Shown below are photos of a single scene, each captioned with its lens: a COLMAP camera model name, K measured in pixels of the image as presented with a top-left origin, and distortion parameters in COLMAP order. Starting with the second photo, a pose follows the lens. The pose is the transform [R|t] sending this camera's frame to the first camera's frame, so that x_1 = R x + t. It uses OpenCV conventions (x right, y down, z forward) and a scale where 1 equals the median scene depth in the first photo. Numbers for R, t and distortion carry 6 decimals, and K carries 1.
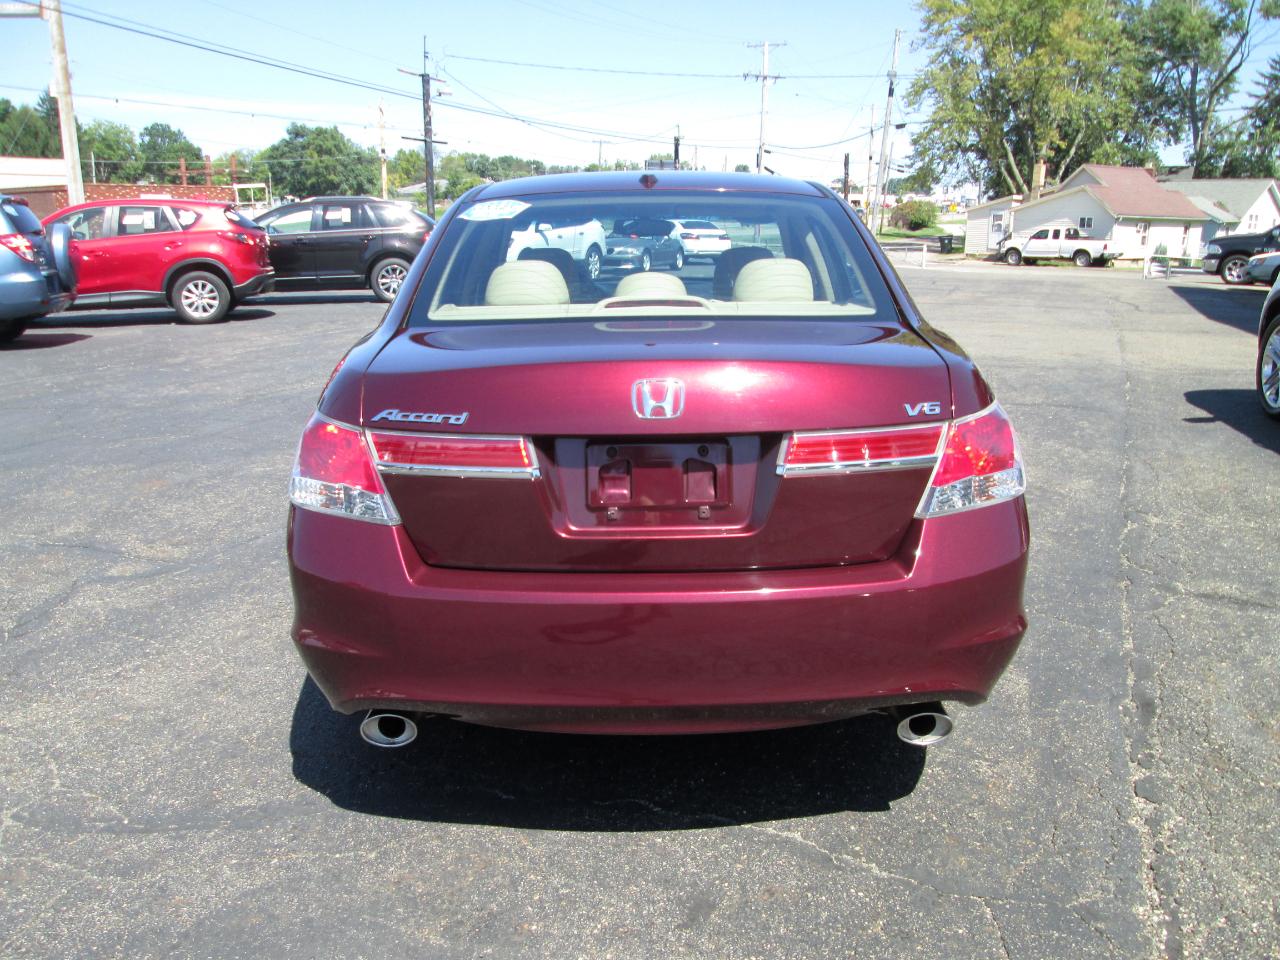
lens RADIAL K [[1094.9, 0, 615.5], [0, 1094.9, 480.4], [0, 0, 1]] dist [-0.047855, 0.011428]
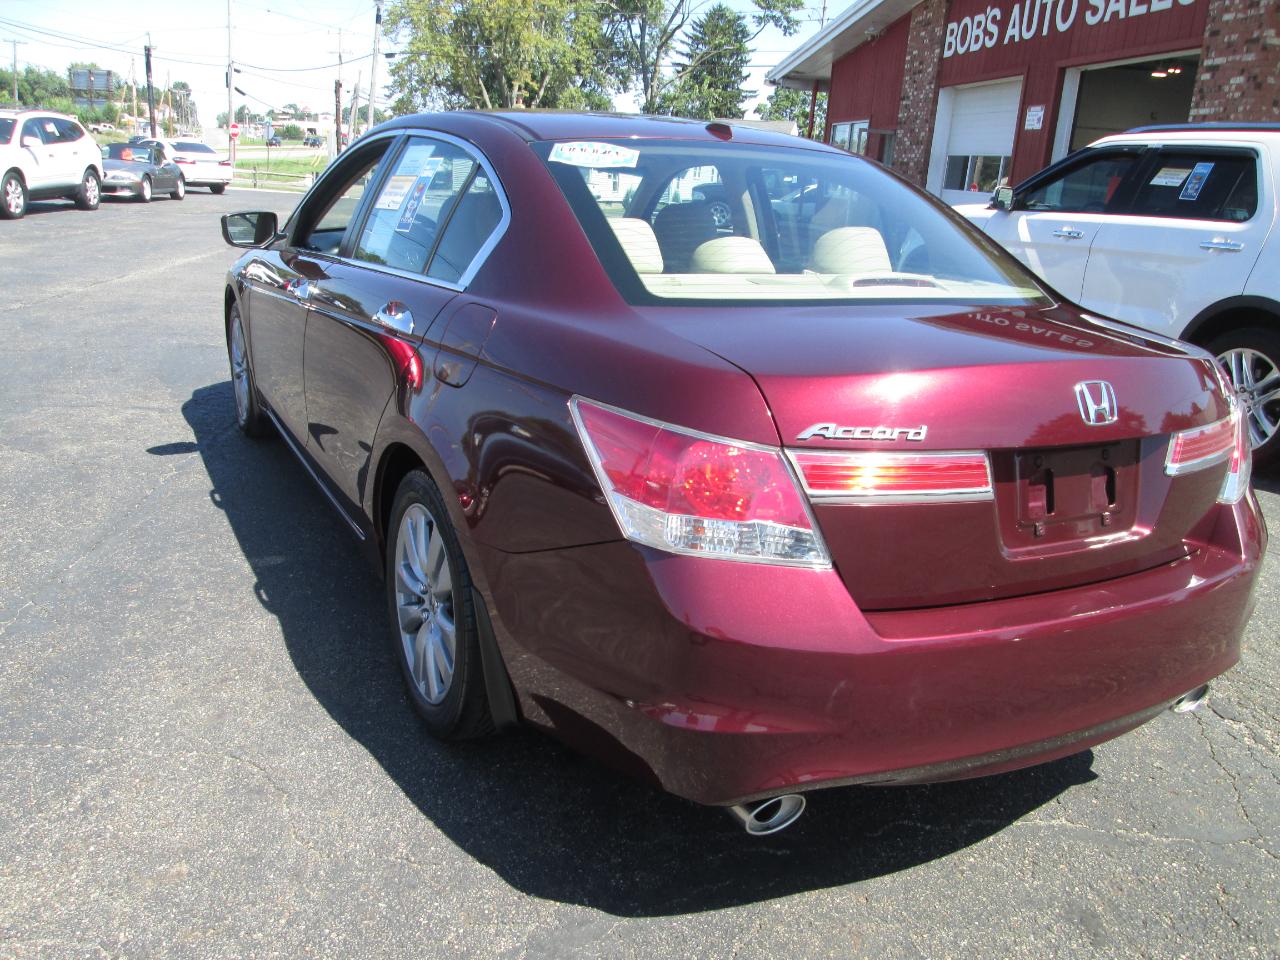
lens RADIAL K [[1105.0, 0, 640.0], [0, 1105.0, 480.0], [0, 0, 1]] dist [-0.072004, 0.054081]
pose [[0.878938, -0.081530, 0.469916, -0.021551], [0.054127, 0.995967, 0.071559, -0.002710], [-0.473855, -0.037460, 0.879806, 0.010976]]
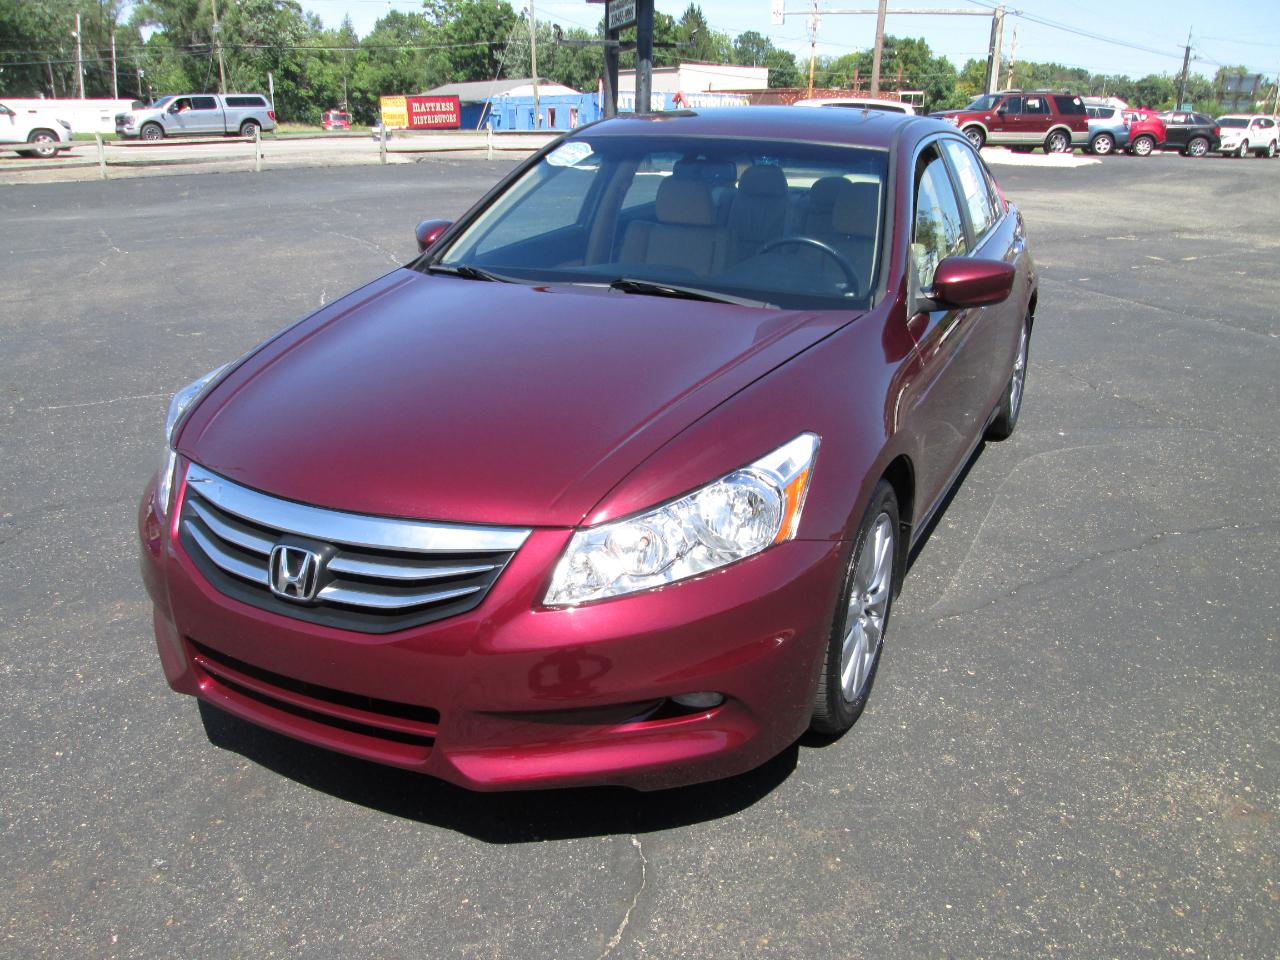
lens RADIAL K [[1081.3, 0, 640.0], [0, 1081.3, 480.0], [0, 0, 1]] dist [-0.060393, 0.052236]
pose [[0.908563, 0.154829, -0.387996, -0.075274], [-0.121343, 0.986549, 0.109532, 0.107308], [0.399736, -0.052436, 0.915129, -0.418266]]
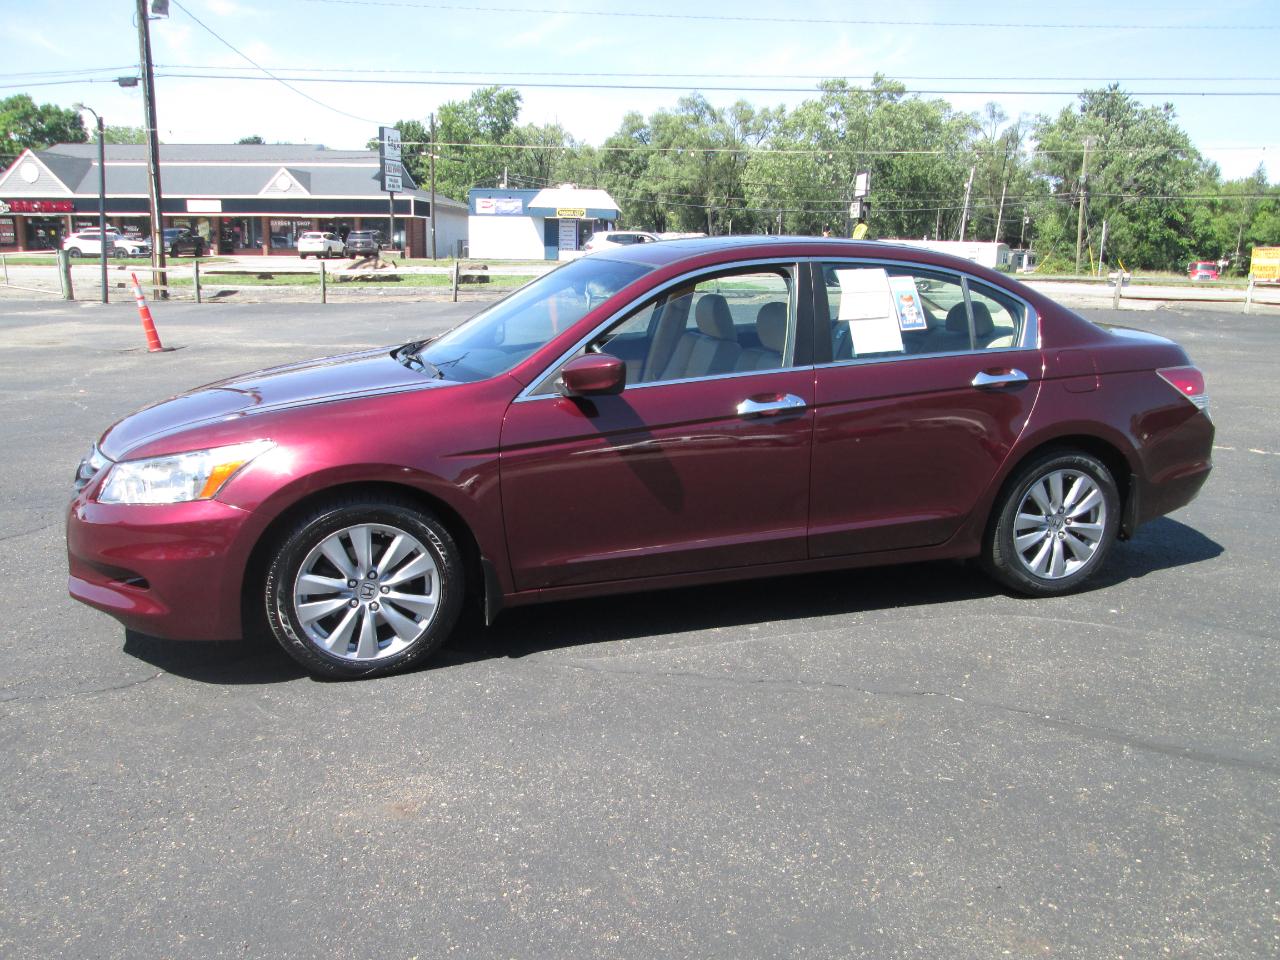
lens RADIAL K [[1073.5, 0, 627.4], [0, 1073.5, 497.2], [0, 0, 1]] dist [-0.076796, 0.072348]
pose [[0.348352, 0.240505, -0.905985, -0.034830], [-0.258739, 0.953645, 0.153671, 0.099929], [0.900947, 0.180882, 0.394432, -0.391274]]
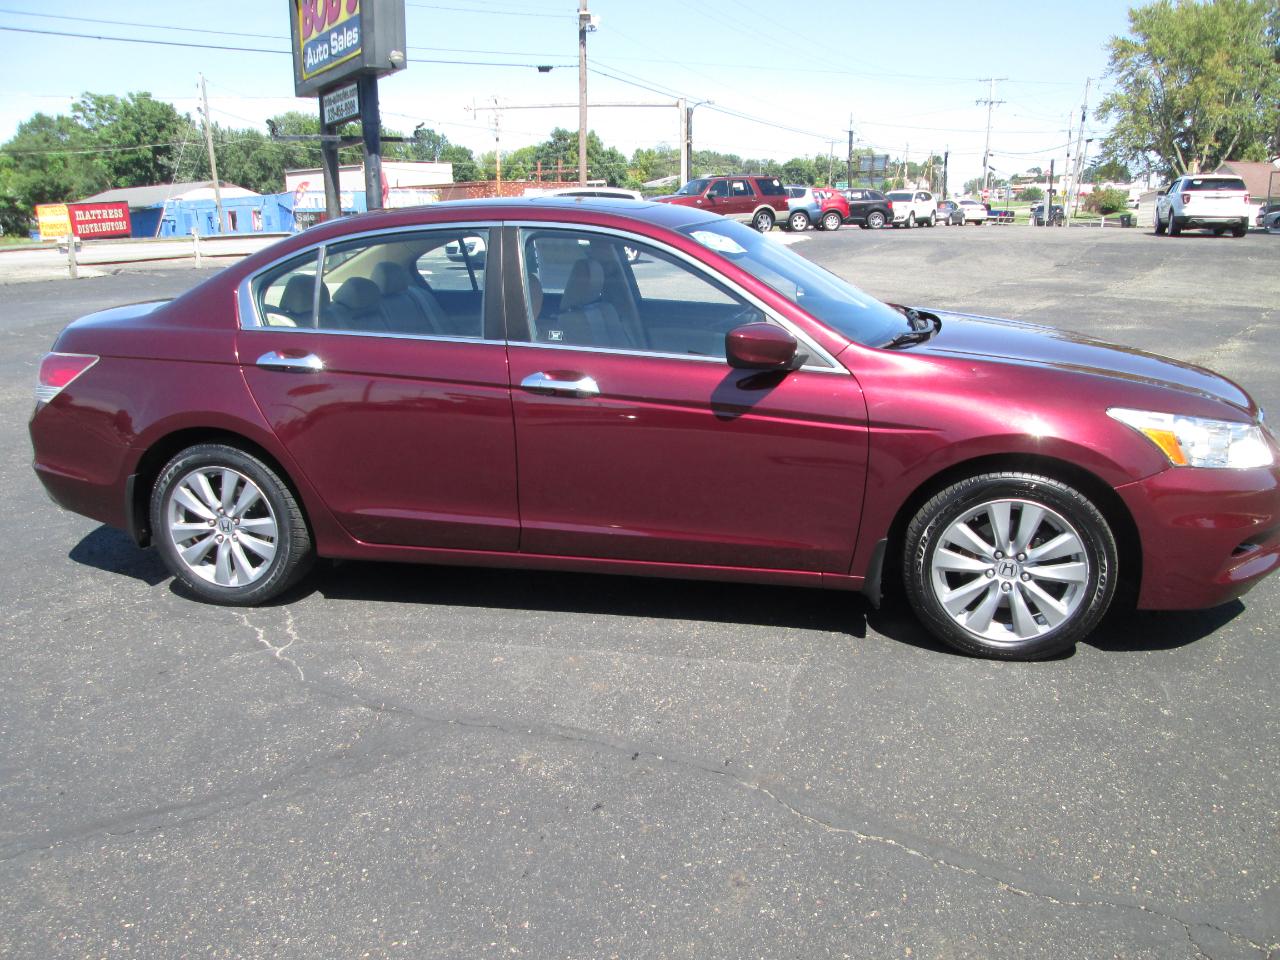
lens RADIAL K [[1075.9, 0, 640.0], [0, 1075.9, 480.0], [0, 0, 1]] dist [-0.051161, 0.051683]
pose [[0.989417, 0.024486, -0.143020, -0.096555], [-0.022987, 0.999662, 0.012125, 0.104615], [0.143268, -0.008709, 0.989646, -0.406251]]
